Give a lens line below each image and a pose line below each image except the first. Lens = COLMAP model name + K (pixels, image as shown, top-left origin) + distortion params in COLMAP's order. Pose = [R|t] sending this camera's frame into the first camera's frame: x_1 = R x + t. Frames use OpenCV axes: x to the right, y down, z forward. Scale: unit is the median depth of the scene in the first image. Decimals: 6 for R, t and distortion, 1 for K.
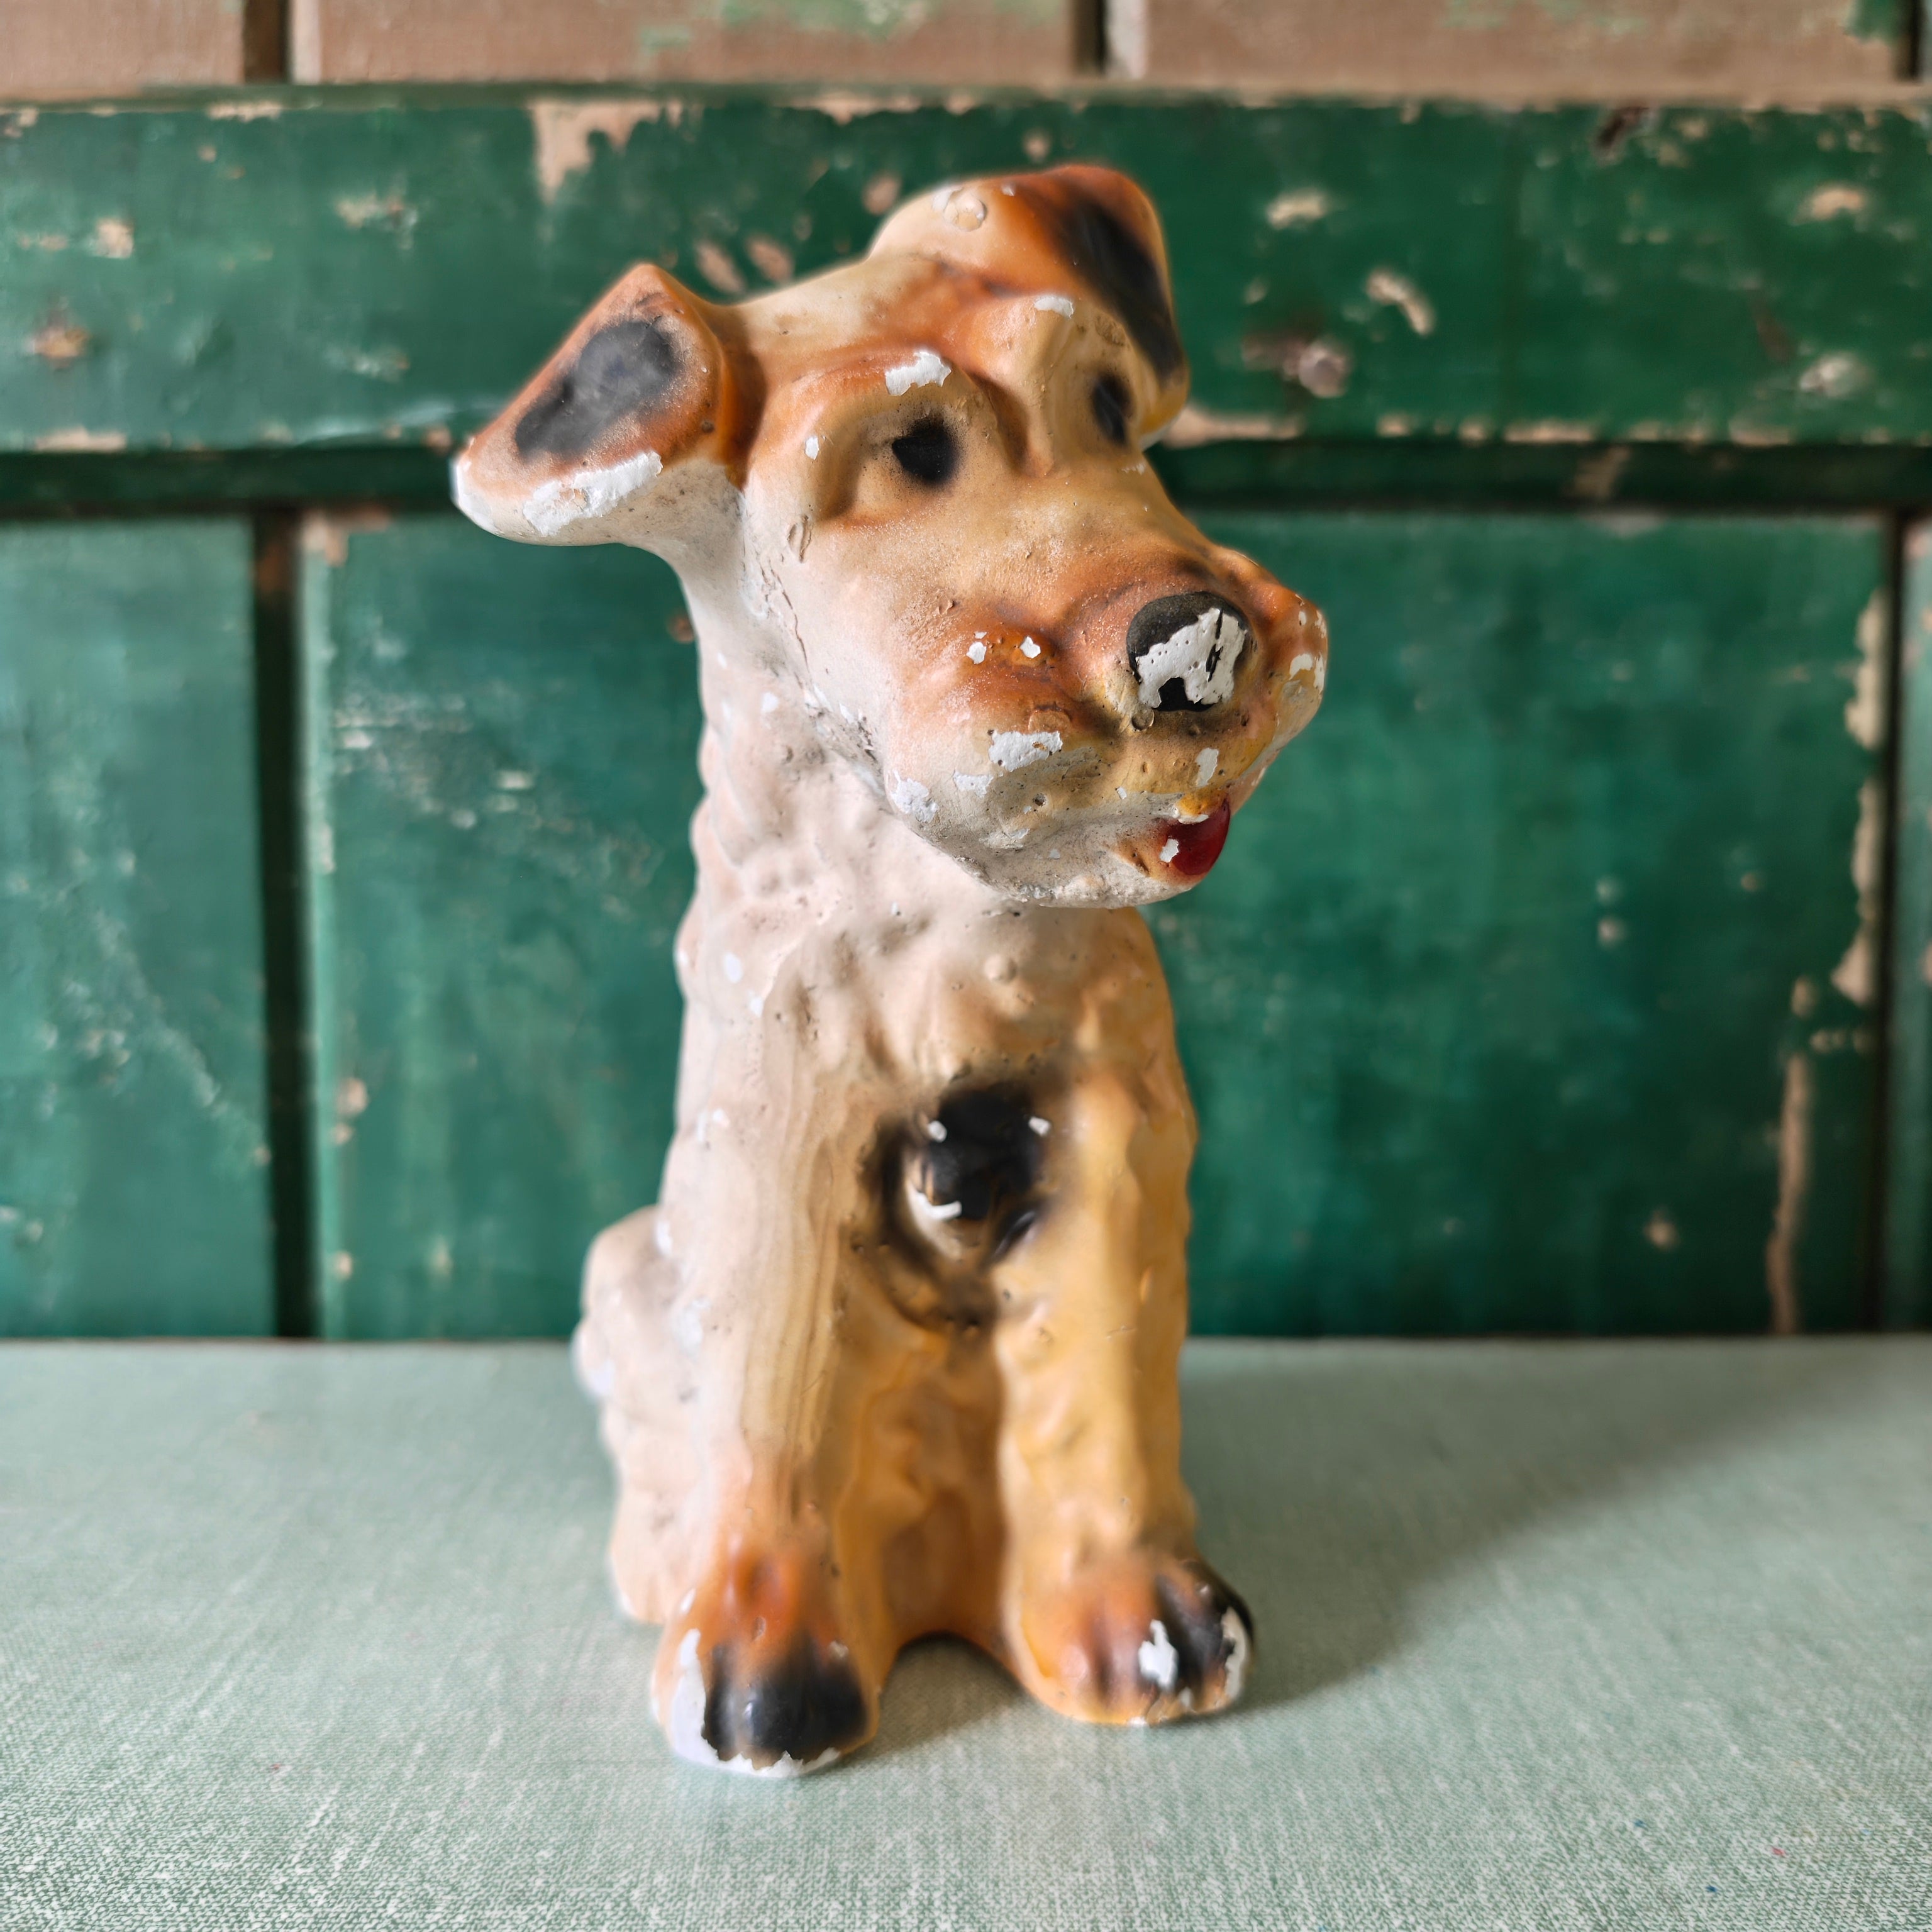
lens RADIAL K [[1955.2, 0, 966.0], [0, 1955.2, 966.0], [0, 0, 1]] dist [-0.042609, 0.024483]
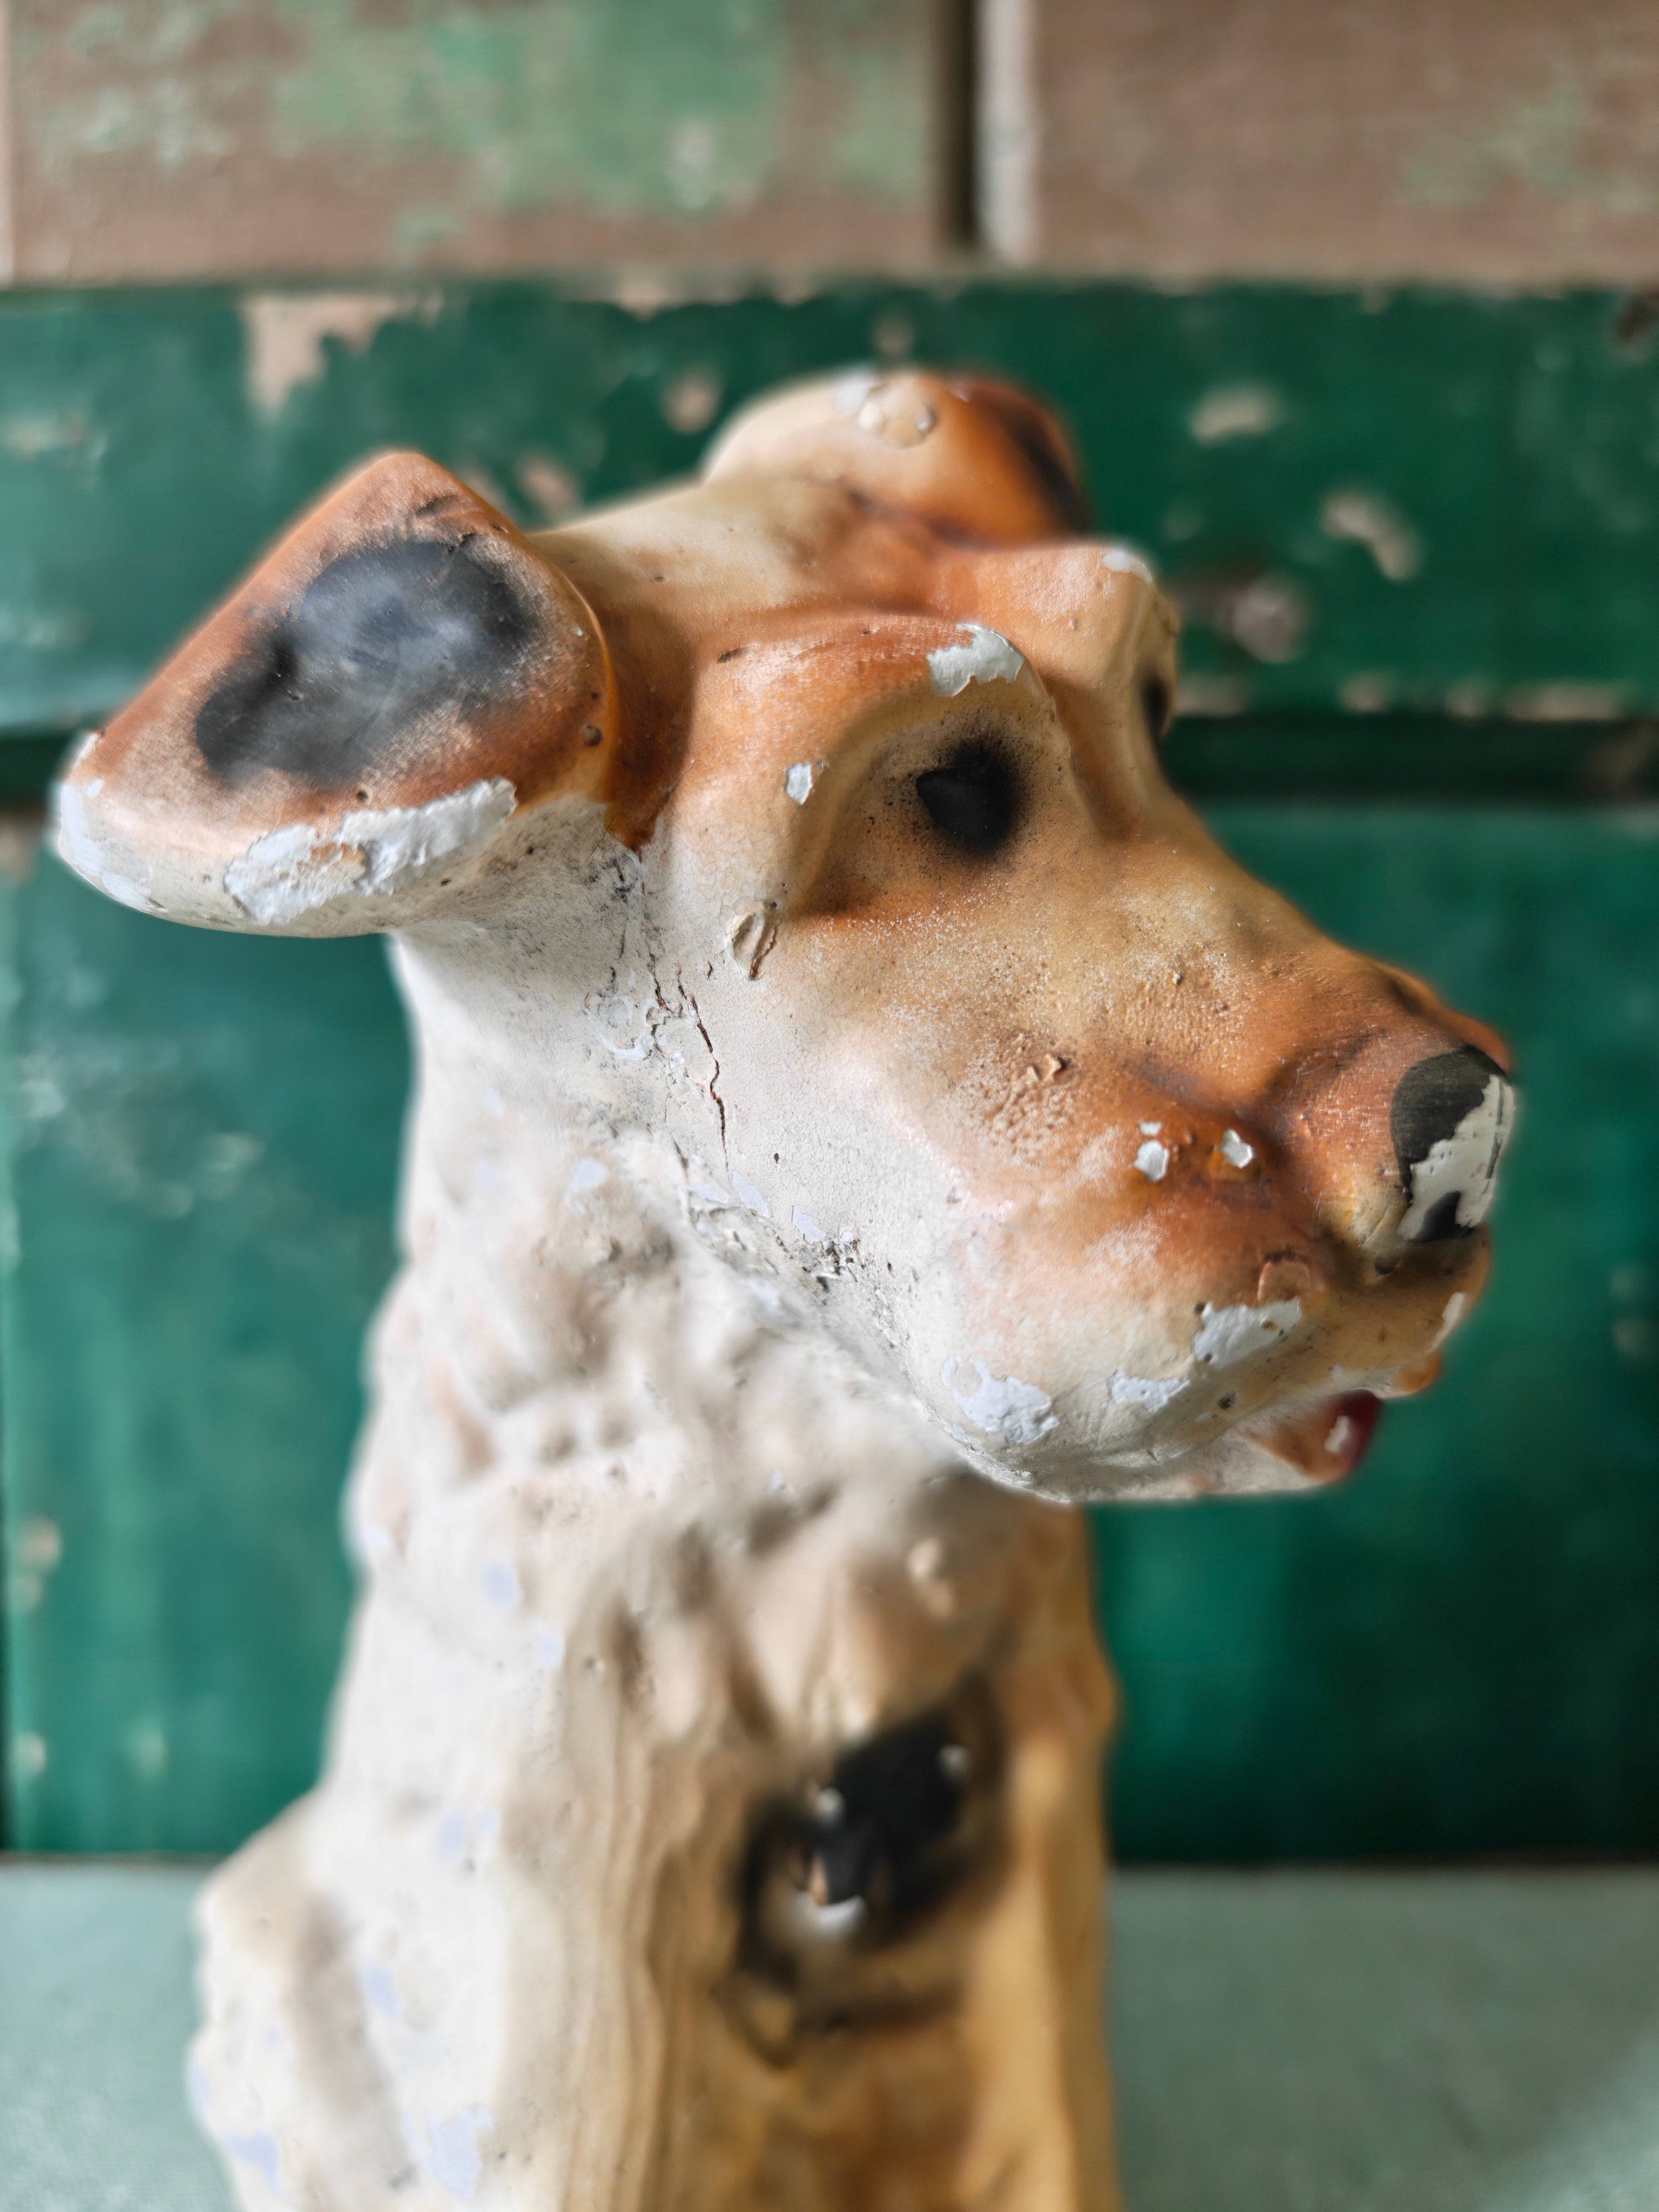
lens RADIAL K [[1759.3, 0, 829.5], [0, 1759.3, 1106.0], [0, 0, 1]] dist [-0.001375, -0.183979]
pose [[0.953182, -0.024181, 0.301430, -0.188563], [0.038186, 0.998443, -0.040655, -0.127493], [-0.299978, 0.050262, 0.952621, 0.435415]]
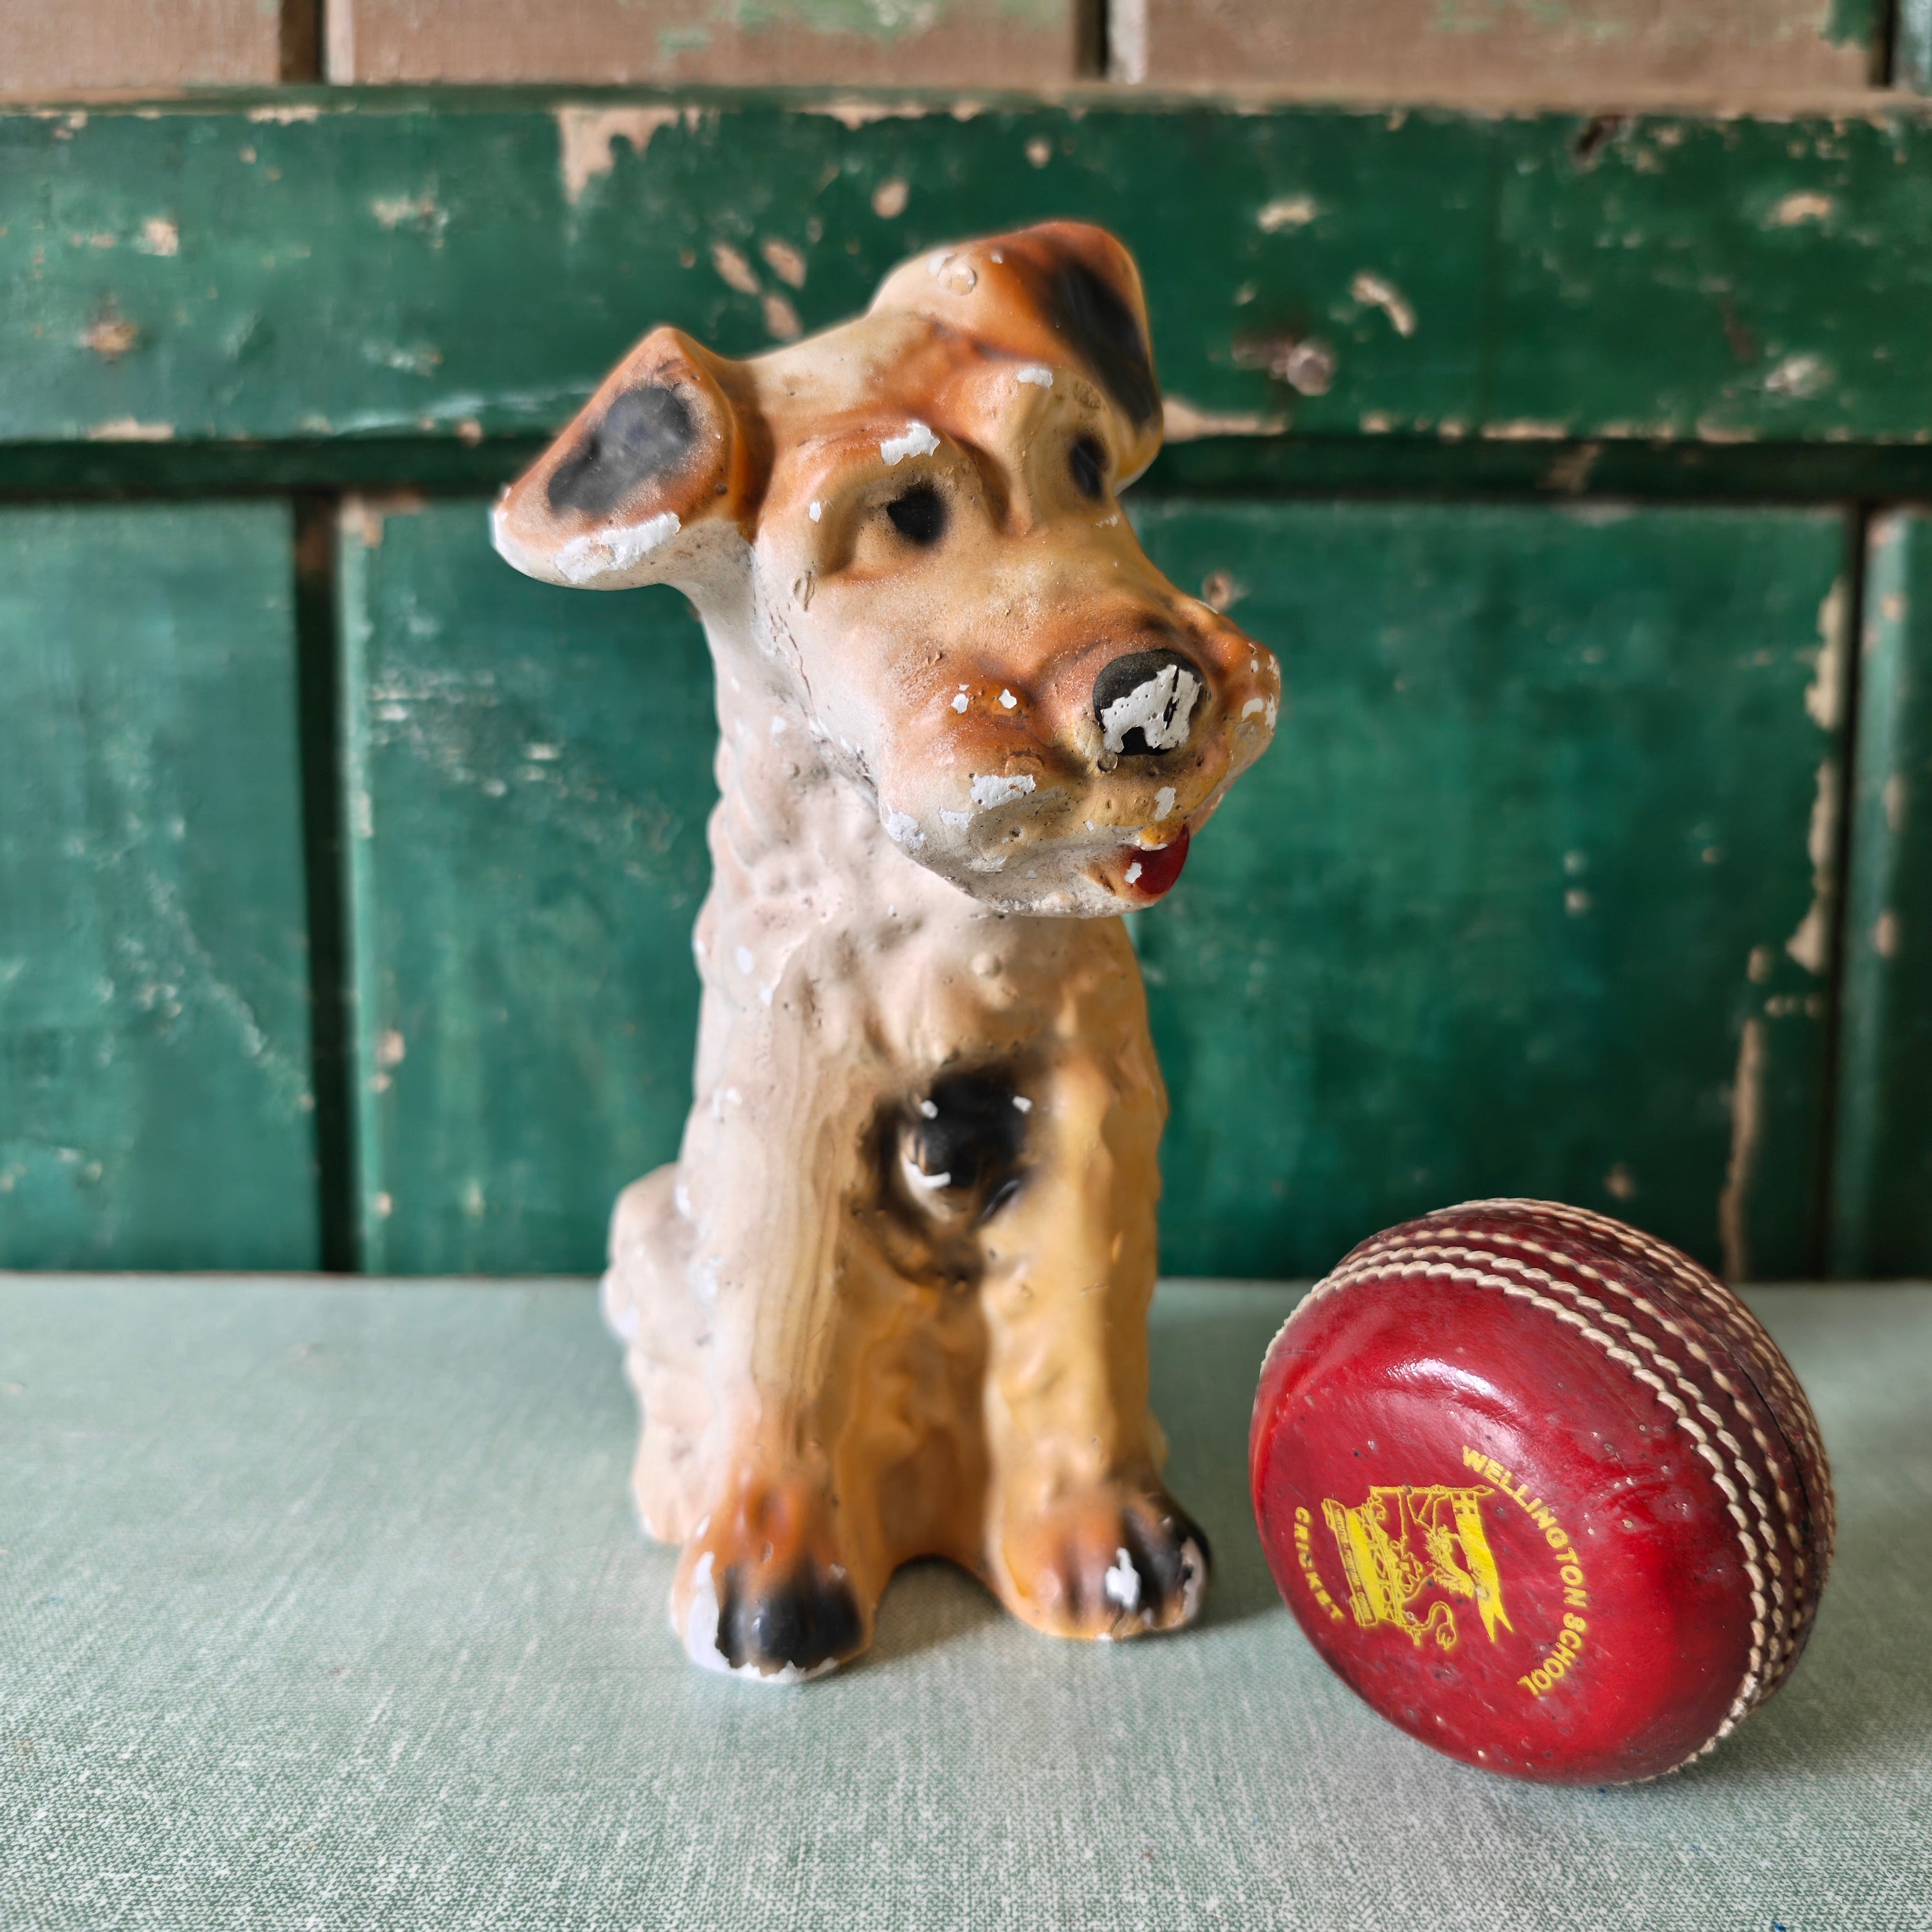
lens RADIAL K [[1953.5, 0, 966.0], [0, 1953.5, 966.0], [0, 0, 1]] dist [-0.013199, -0.030561]
pose [[0.999924, 0.007339, -0.009928, 0.017007], [-0.006870, 0.998898, 0.046433, -0.049235], [0.010258, -0.046361, 0.998872, -0.105071]]
